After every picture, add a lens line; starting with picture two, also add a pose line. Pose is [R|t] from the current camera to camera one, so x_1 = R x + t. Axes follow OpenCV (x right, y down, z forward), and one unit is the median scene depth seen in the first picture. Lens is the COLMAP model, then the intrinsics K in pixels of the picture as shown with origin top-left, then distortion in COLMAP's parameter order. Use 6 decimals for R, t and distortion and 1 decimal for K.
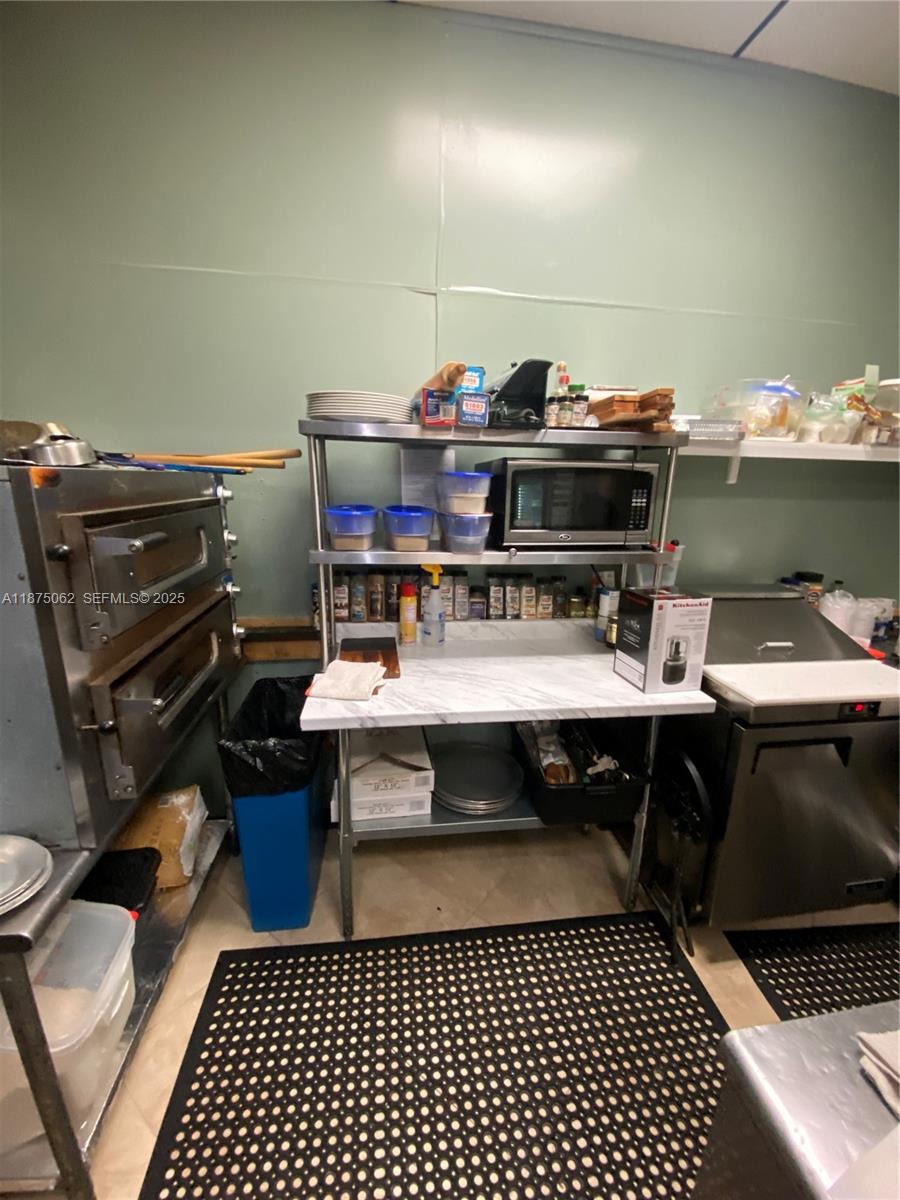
lens RADIAL K [[492.6, 0, 458.7], [0, 492.6, 593.7], [0, 0, 1]] dist [0.032573, -0.027779]
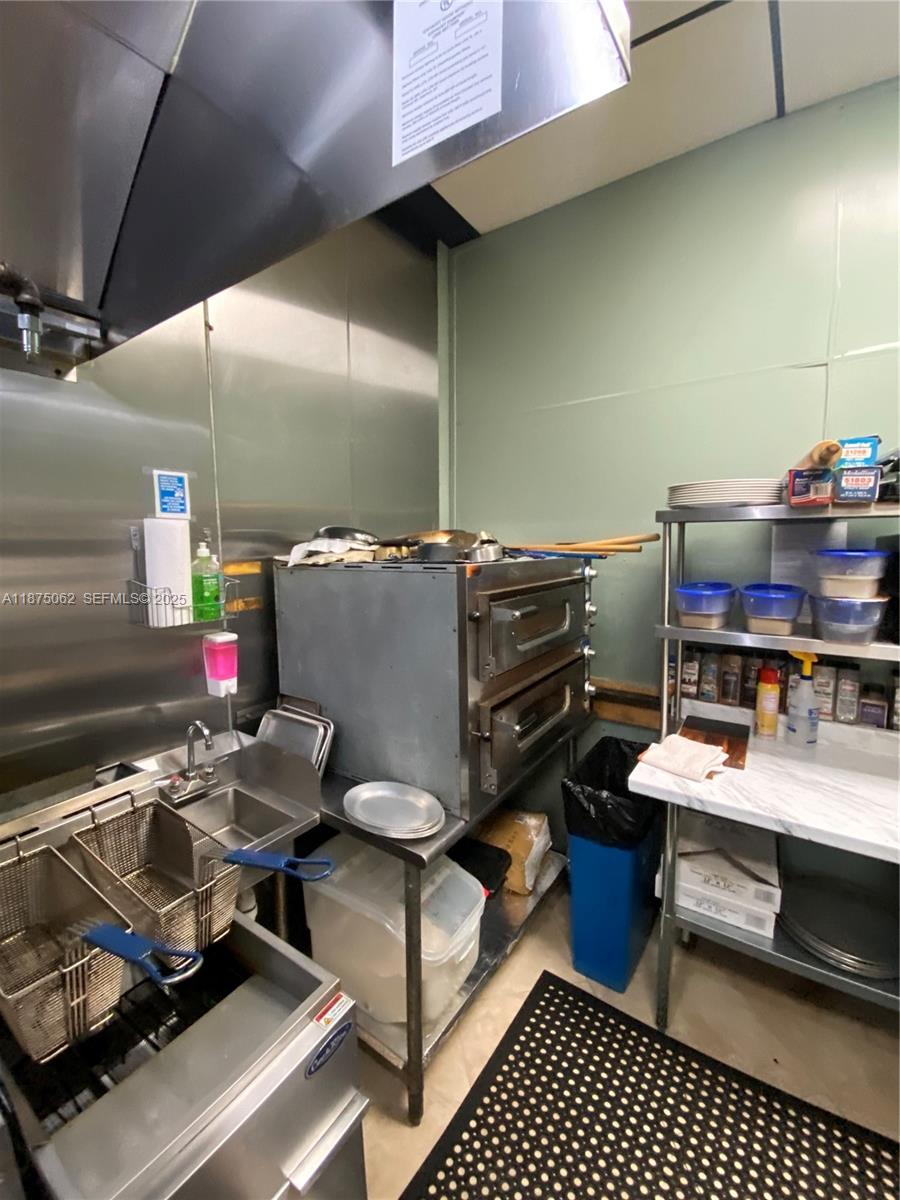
lens RADIAL K [[492.6, 0, 458.7], [0, 492.6, 593.7], [0, 0, 1]] dist [0.032573, -0.027779]
pose [[0.744418, 0.043592, -0.666289, 0.090870], [-0.131867, 0.987811, -0.082702, -0.008062], [0.654563, 0.149427, 0.741093, -0.093804]]
